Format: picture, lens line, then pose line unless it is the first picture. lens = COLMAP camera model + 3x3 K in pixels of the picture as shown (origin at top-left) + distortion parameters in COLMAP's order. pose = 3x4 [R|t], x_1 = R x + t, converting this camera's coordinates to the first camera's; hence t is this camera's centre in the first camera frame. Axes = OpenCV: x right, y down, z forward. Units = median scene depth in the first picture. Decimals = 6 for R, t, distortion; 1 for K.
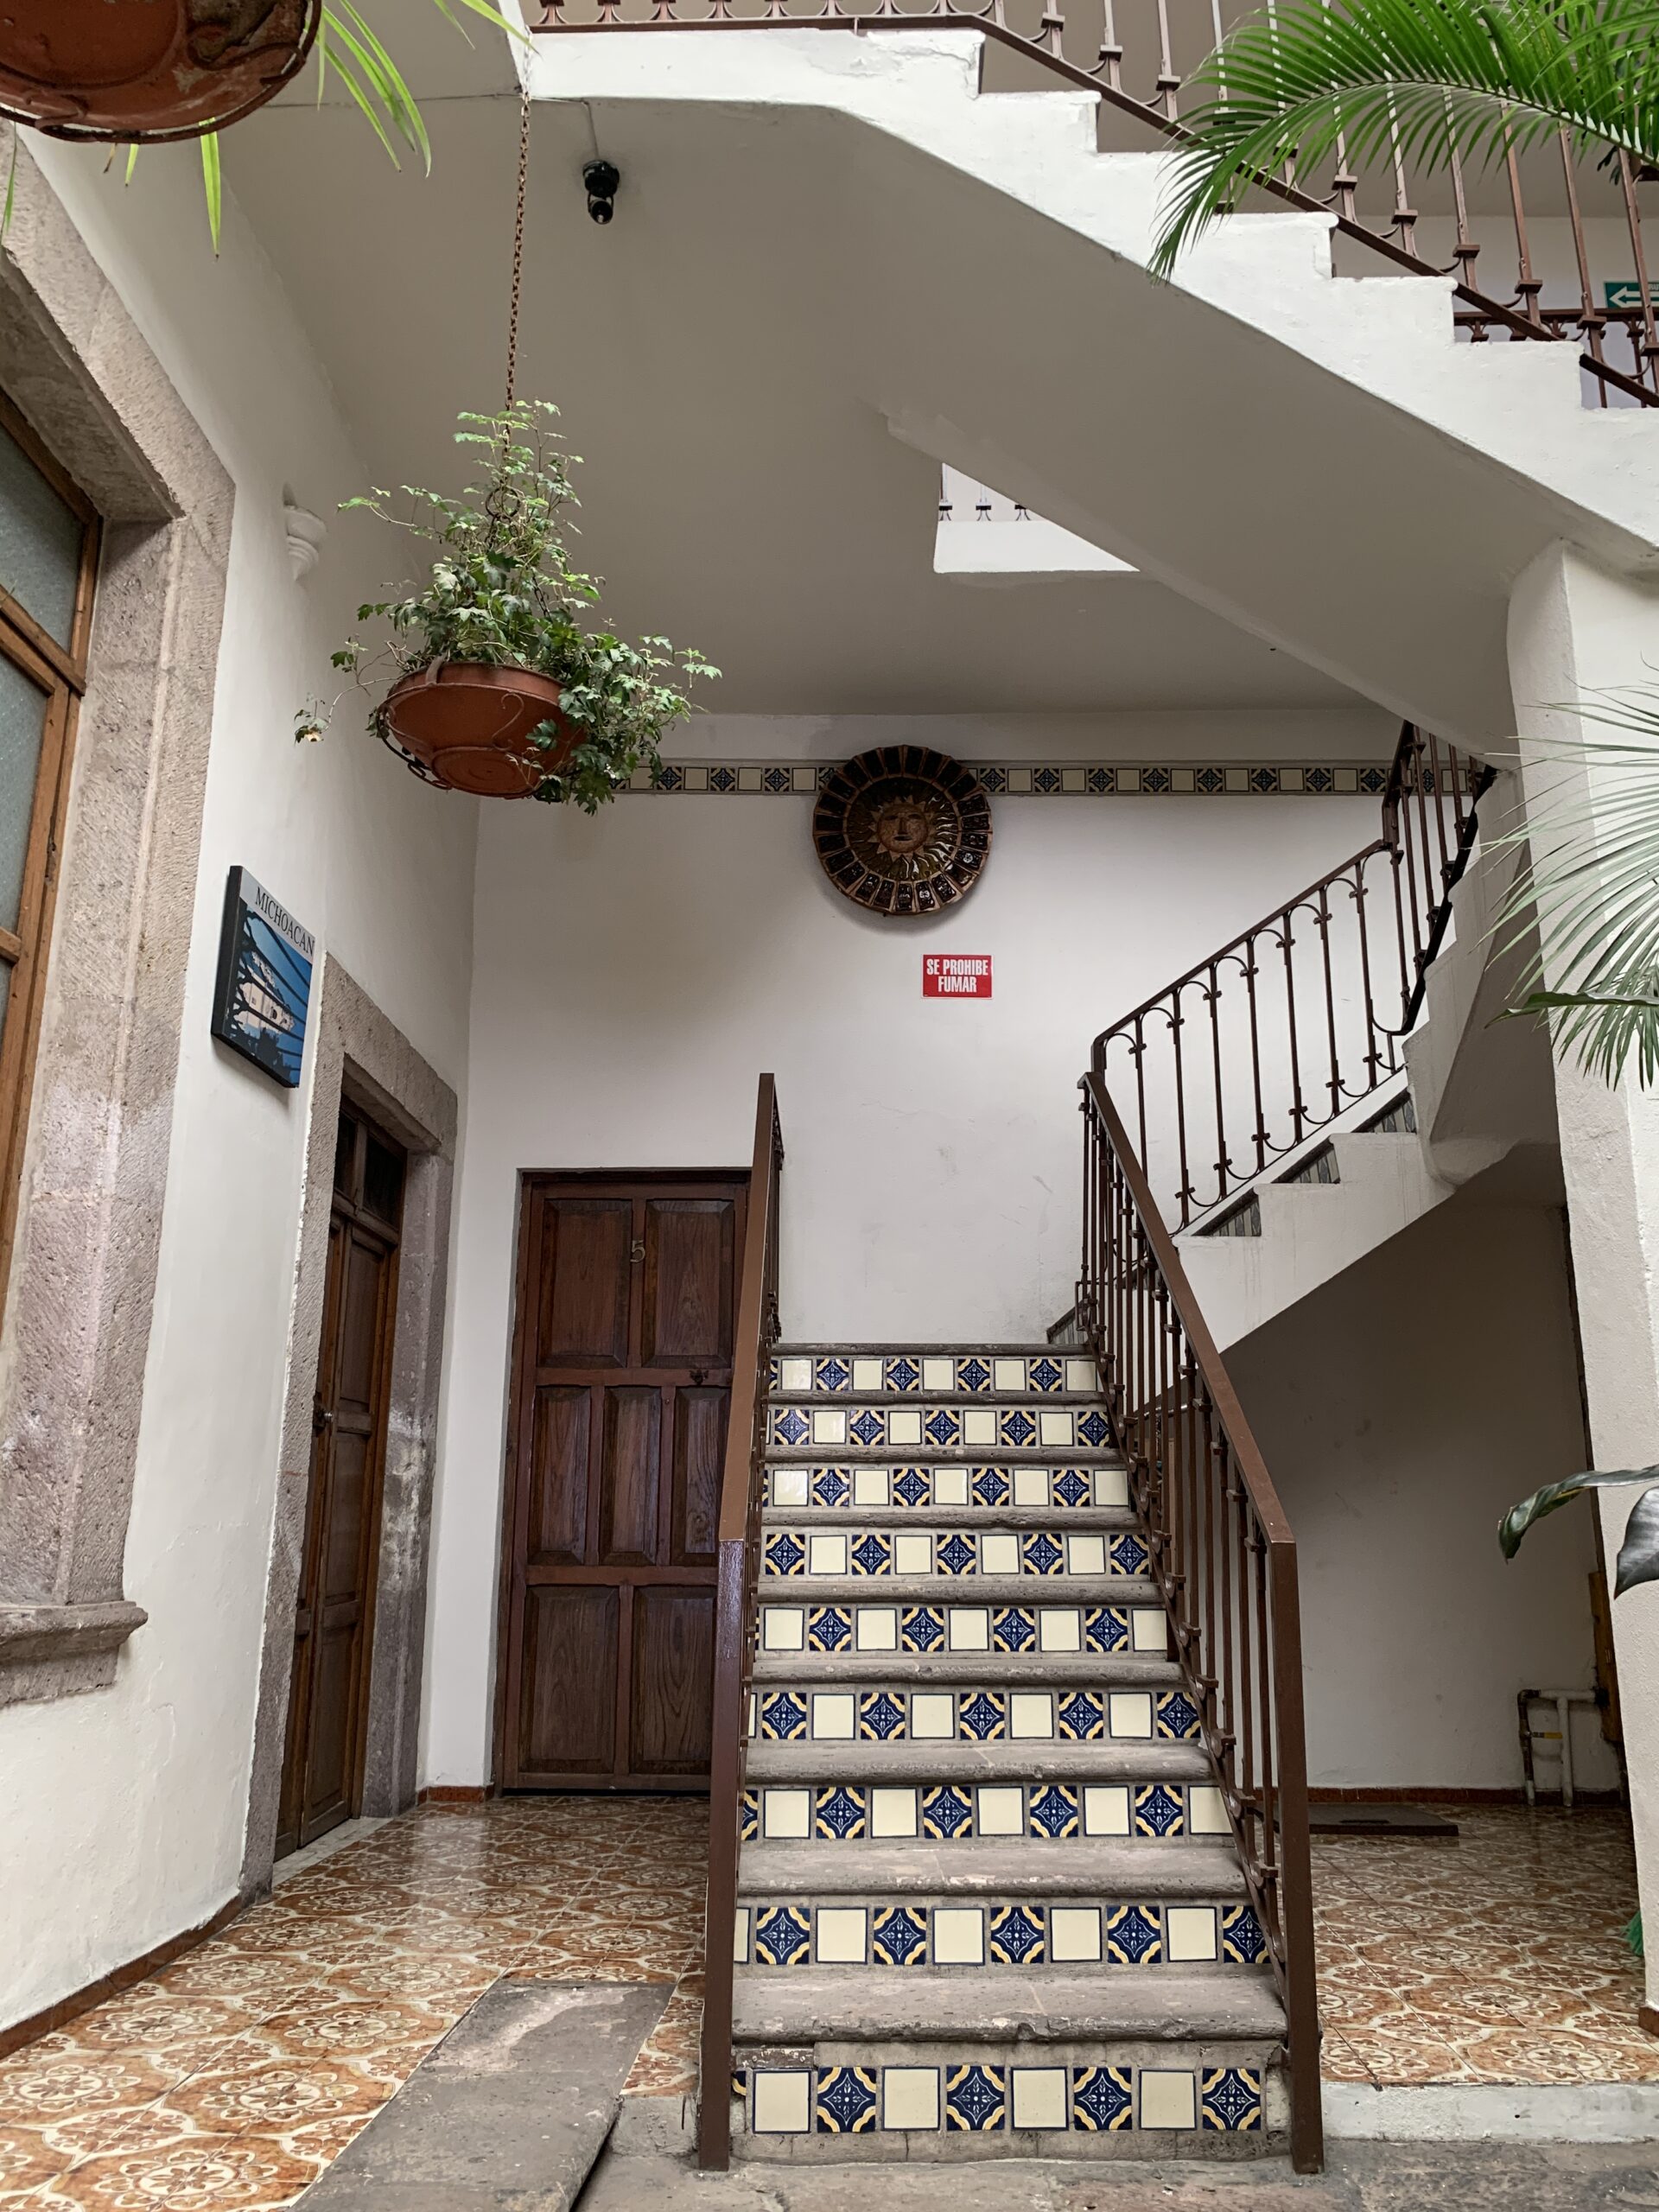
lens RADIAL K [[1676.9, 0, 835.8], [0, 1676.9, 1117.7], [0, 0, 1]] dist [0.012608, 0.002965]
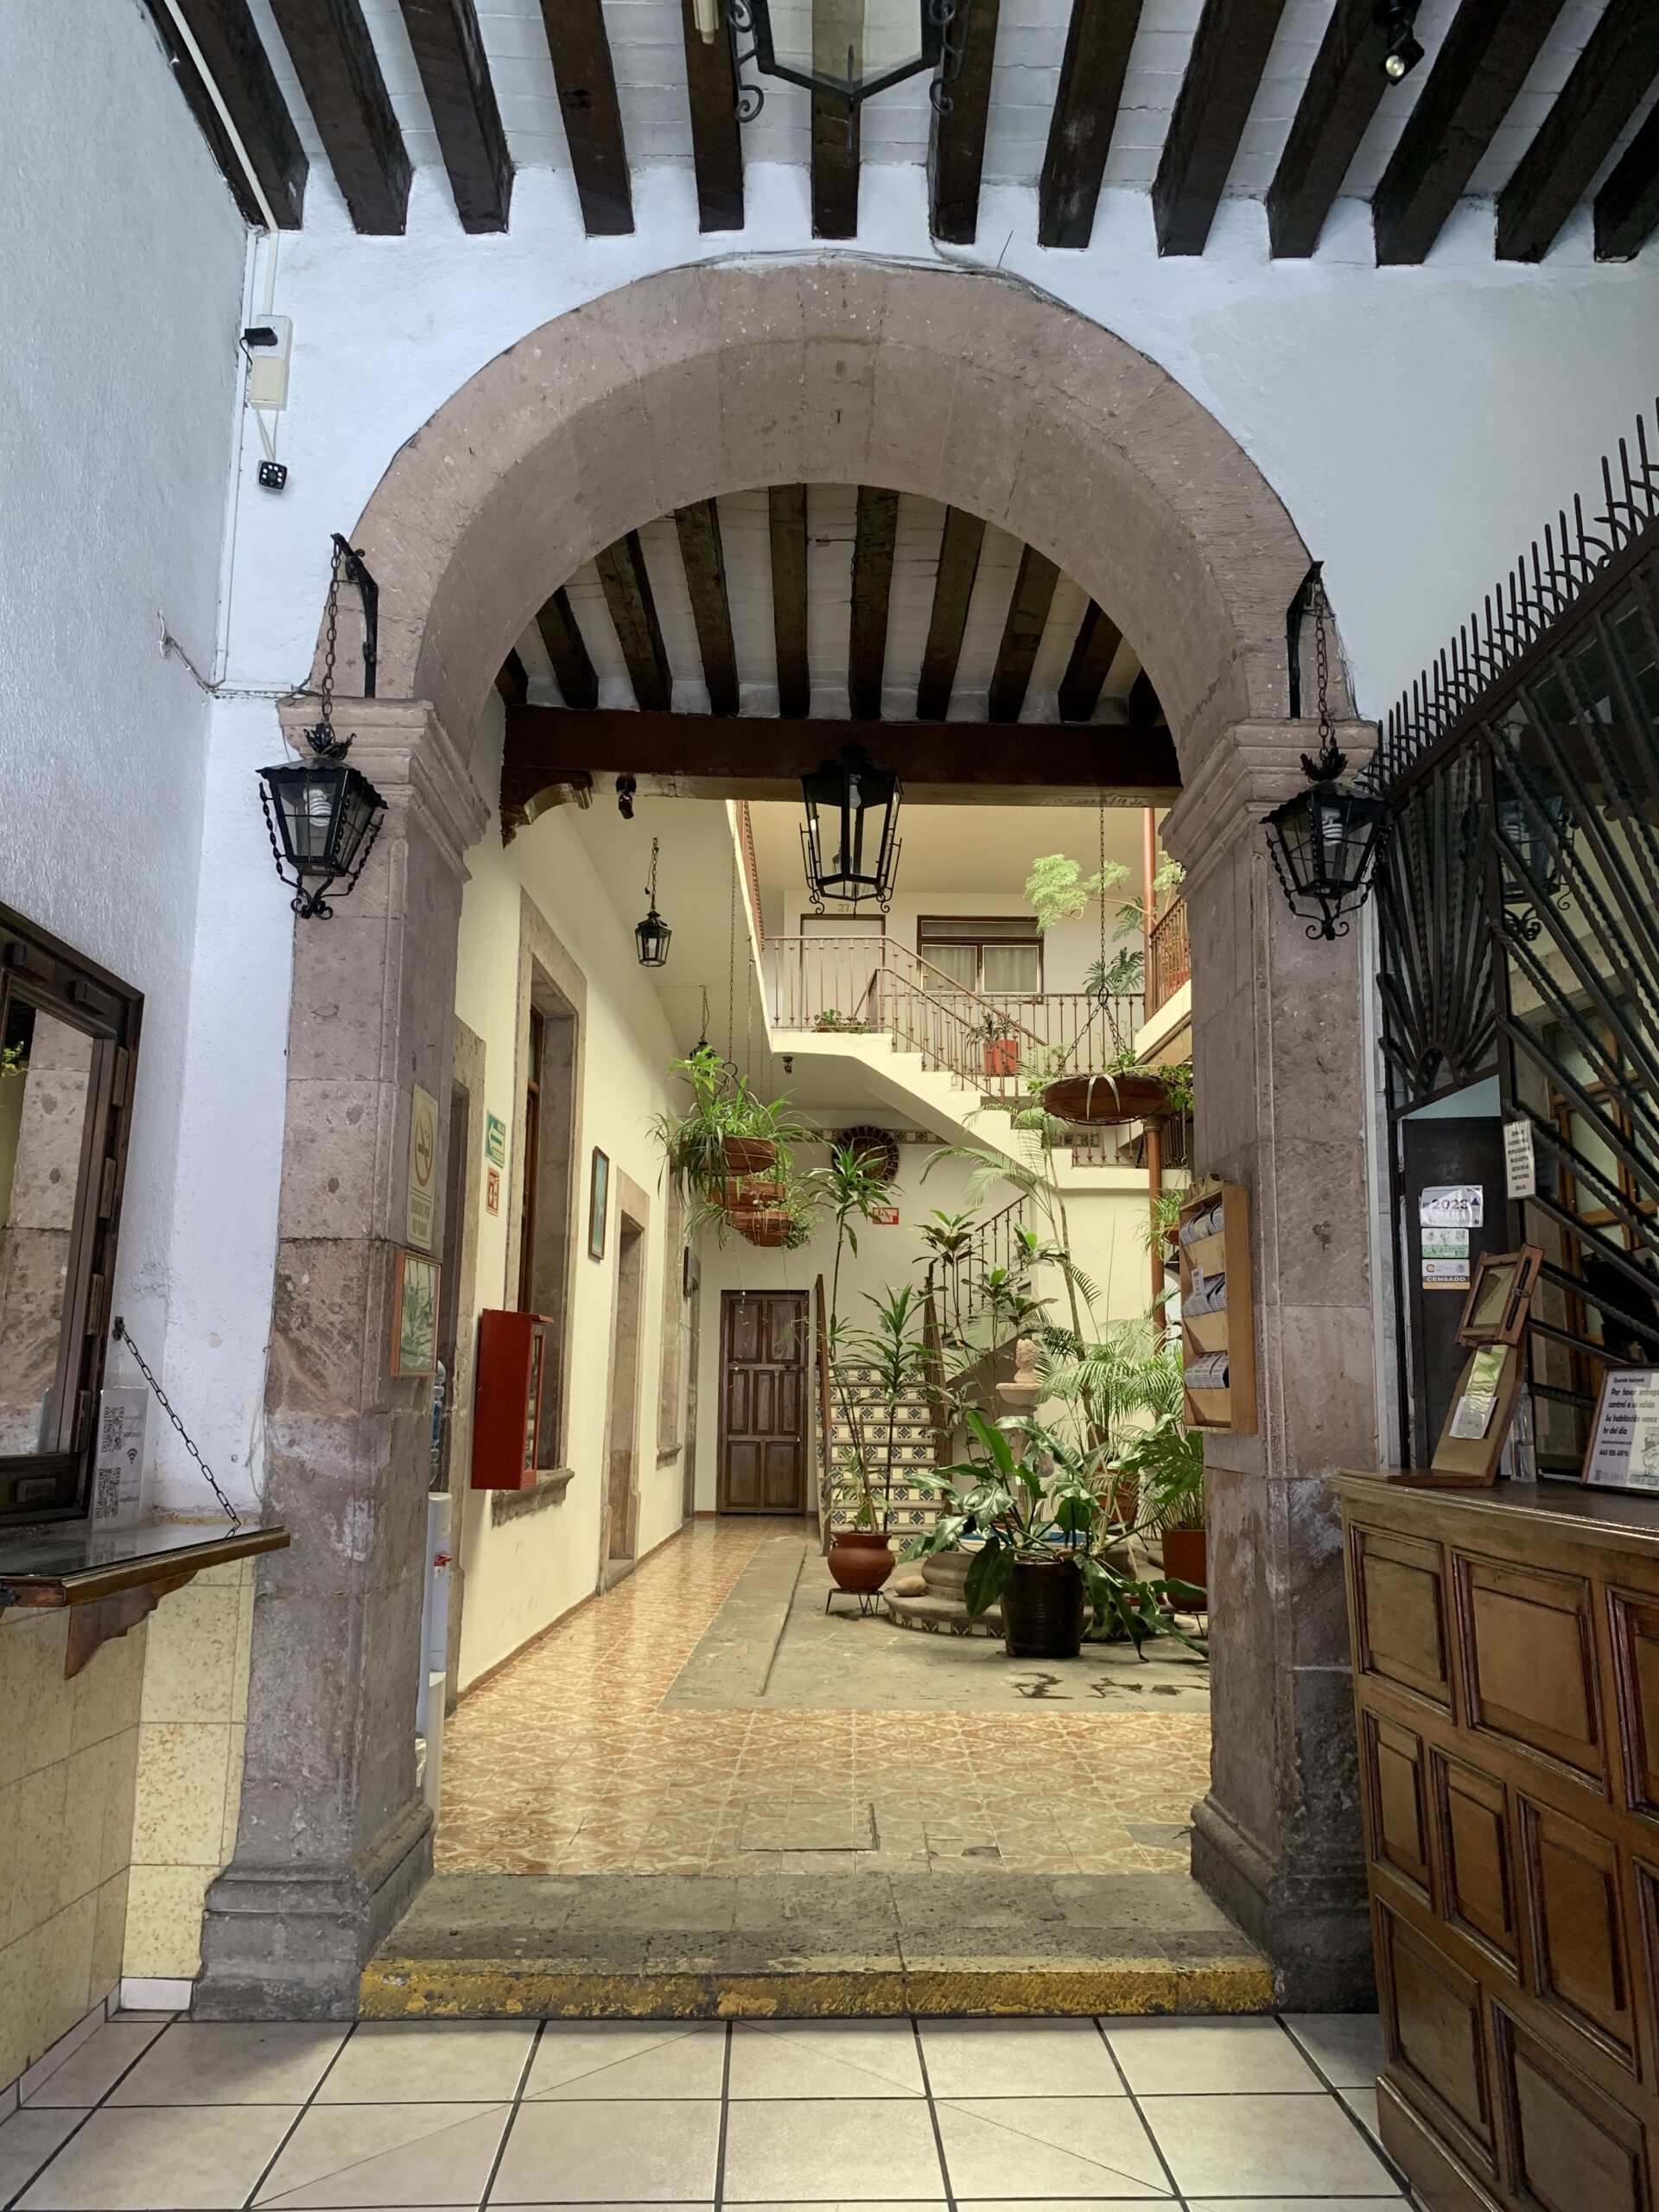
lens RADIAL K [[1676.9, 0, 829.5], [0, 1676.9, 1093.8], [0, 0, 1]] dist [0.012608, 0.002965]
pose [[0.999462, 0.013569, 0.029872, -0.104404], [-0.015257, 0.998256, 0.057036, -0.457069], [-0.029046, -0.057462, 0.997925, -1.740743]]
